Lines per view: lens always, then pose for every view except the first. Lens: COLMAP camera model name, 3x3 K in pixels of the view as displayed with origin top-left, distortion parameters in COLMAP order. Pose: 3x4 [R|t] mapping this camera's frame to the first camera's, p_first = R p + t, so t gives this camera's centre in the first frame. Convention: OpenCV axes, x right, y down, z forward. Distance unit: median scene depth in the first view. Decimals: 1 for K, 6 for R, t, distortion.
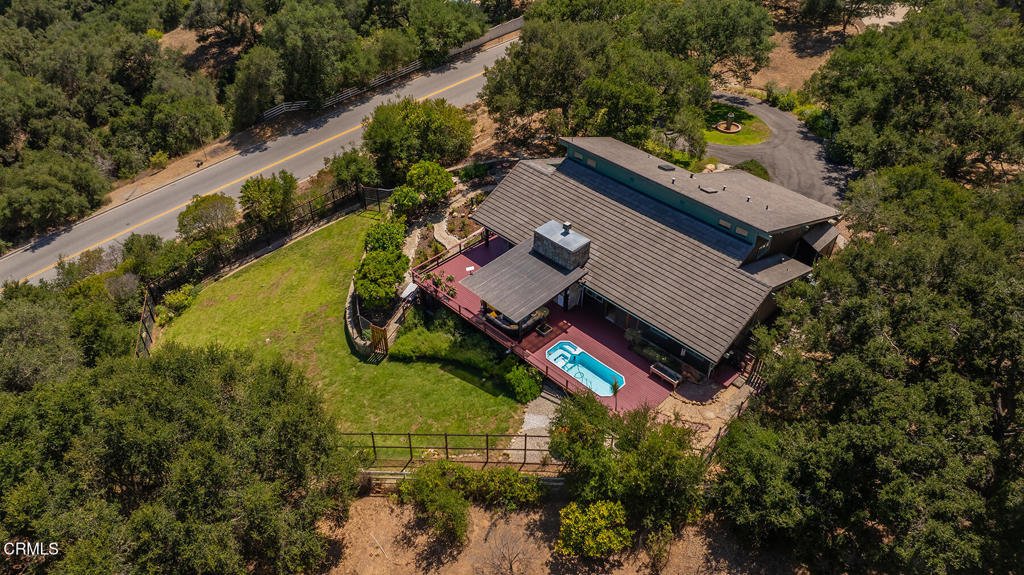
lens RADIAL K [[716.9, 0, 512.0], [0, 716.9, 287.5], [0, 0, 1]] dist [-0.046342, 0.052179]
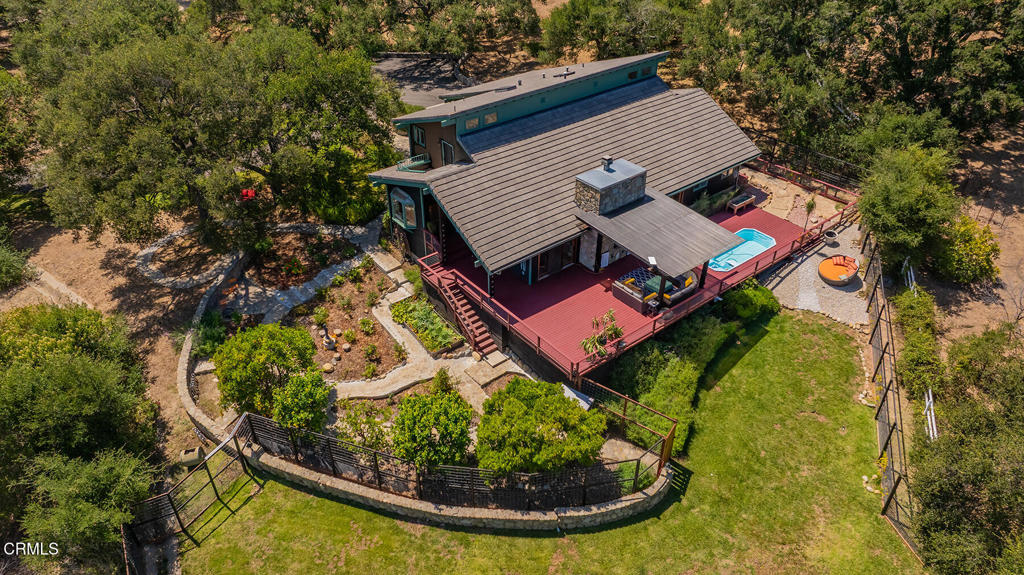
lens RADIAL K [[716.9, 0, 512.0], [0, 716.9, 287.5], [0, 0, 1]] dist [-0.046342, 0.052179]
pose [[0.105761, -0.582158, 0.806168, -0.501825], [0.627217, 0.668155, 0.400210, -0.288638], [-0.771630, 0.463316, 0.435804, 0.621630]]
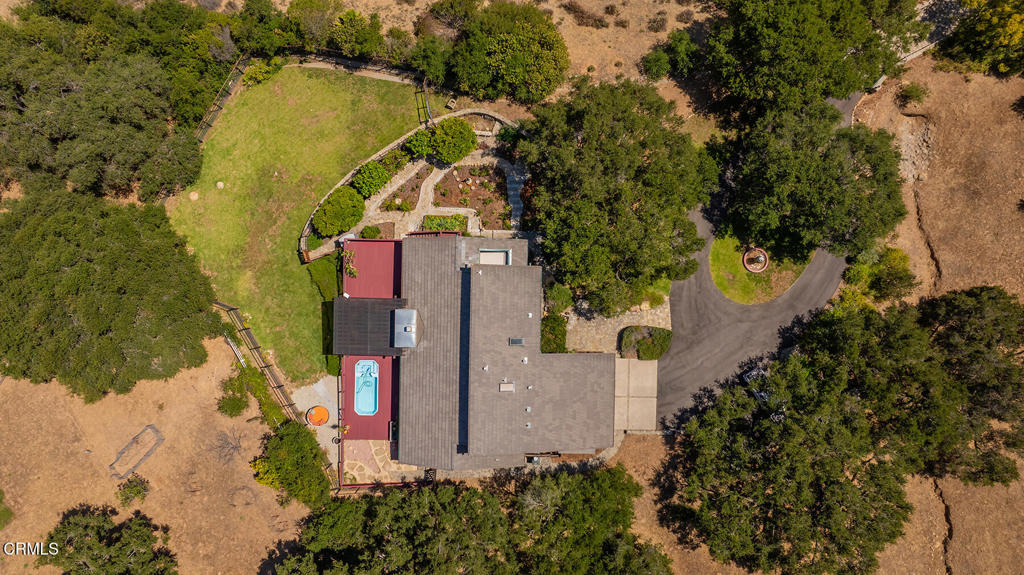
lens RADIAL K [[716.9, 0, 512.0], [0, 716.9, 287.5], [0, 0, 1]] dist [-0.046342, 0.052179]
pose [[0.694518, 0.719461, 0.004467, 0.115644], [-0.462044, 0.441250, 0.769294, -0.978453], [0.551506, -0.536353, 0.638879, 0.216300]]
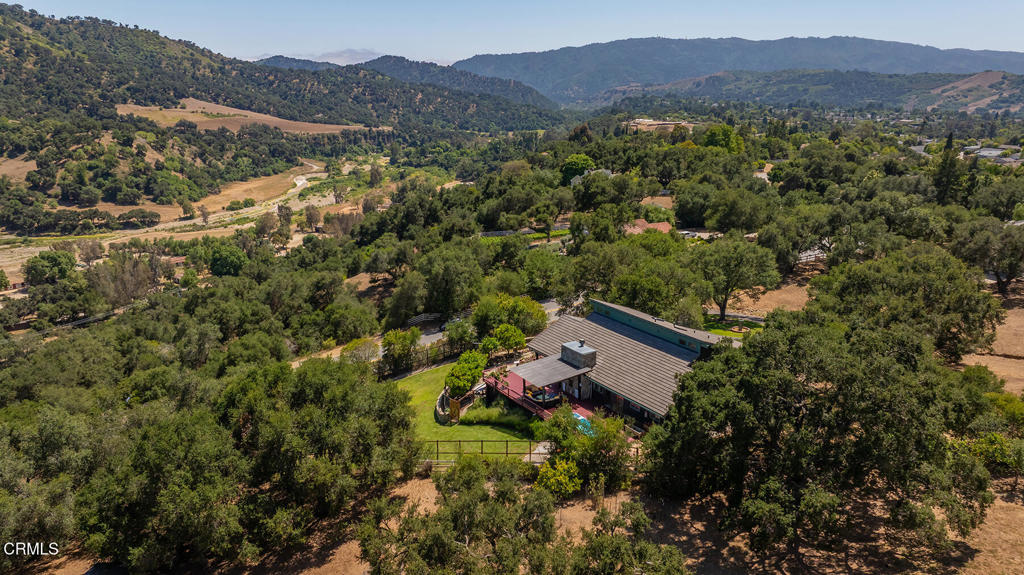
lens RADIAL K [[716.9, 0, 512.0], [0, 716.9, 287.5], [0, 0, 1]] dist [-0.046342, 0.052179]
pose [[0.979945, 0.048639, -0.193240, 0.171010], [-0.121959, 0.913303, -0.388591, 0.329678], [0.157586, 0.404366, 0.900919, -0.357350]]
